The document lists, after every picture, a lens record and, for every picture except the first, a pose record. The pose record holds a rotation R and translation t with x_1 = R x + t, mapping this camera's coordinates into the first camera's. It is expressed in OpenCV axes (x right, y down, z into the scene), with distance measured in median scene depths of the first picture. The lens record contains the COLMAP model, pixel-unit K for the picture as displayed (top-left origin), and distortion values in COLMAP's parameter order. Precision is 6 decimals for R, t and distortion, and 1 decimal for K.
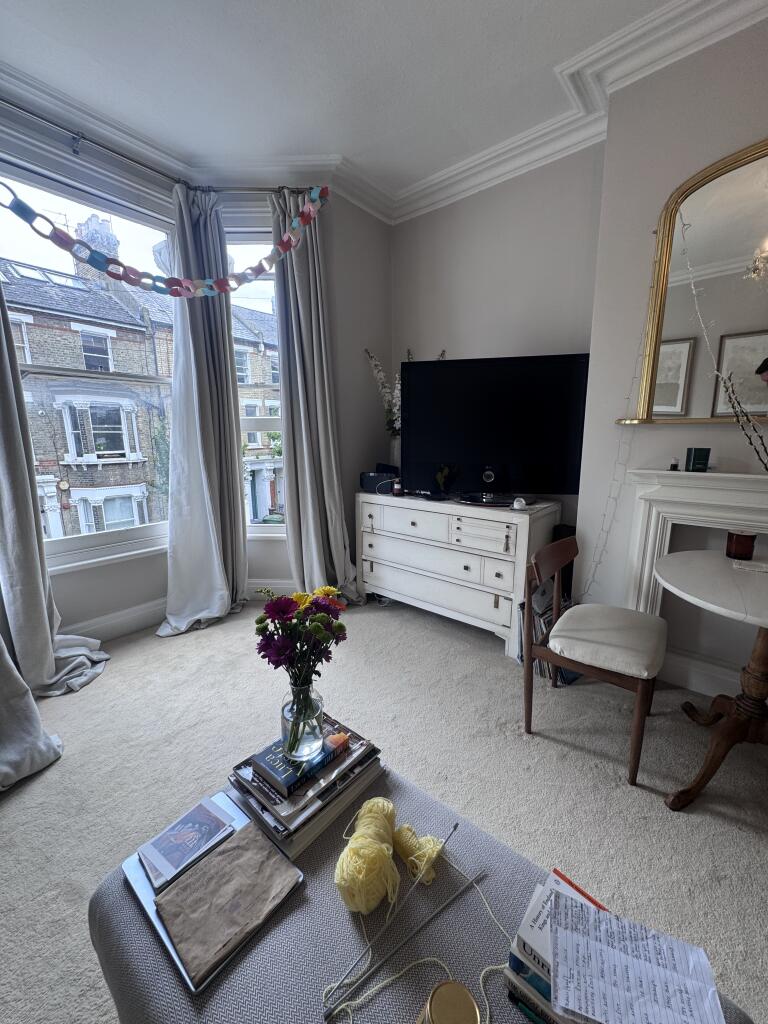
lens RADIAL K [[410.5, 0, 386.1], [0, 410.5, 508.6], [0, 0, 1]] dist [-0.005821, 0.000504]
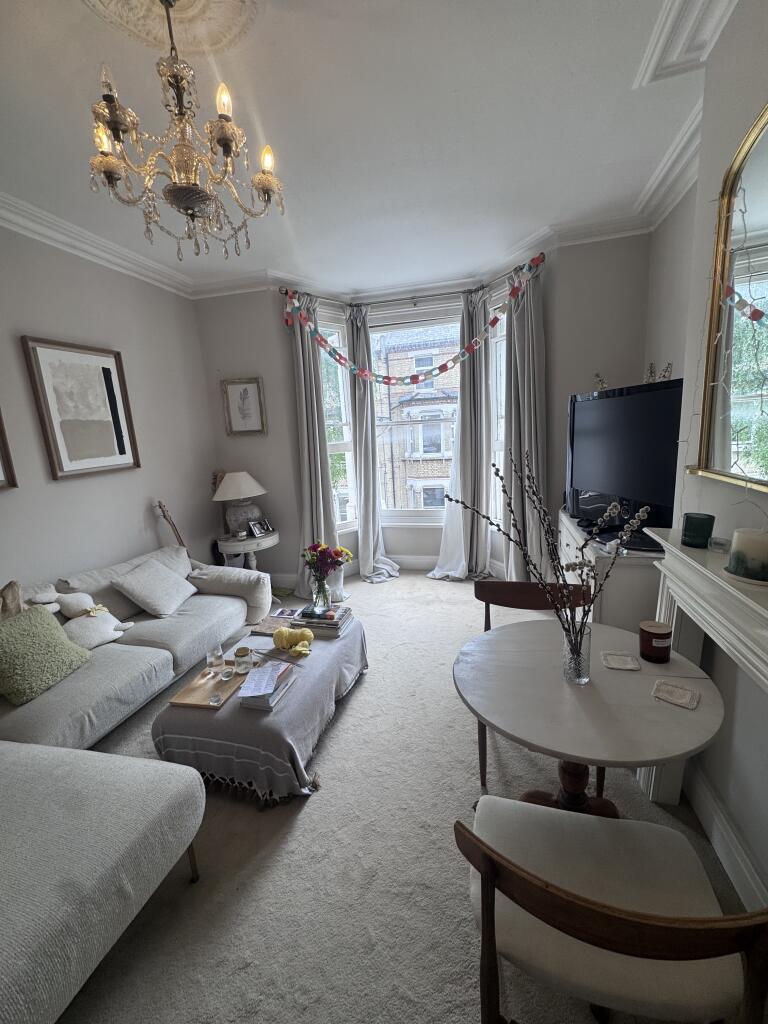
lens RADIAL K [[410.5, 0, 382.7], [0, 410.5, 508.1], [0, 0, 1]] dist [-0.005821, 0.000504]
pose [[0.415891, 0.143686, -0.897991, 0.853438], [-0.117526, 0.987651, 0.103603, -0.118315], [0.901788, 0.062450, 0.427642, 0.112195]]
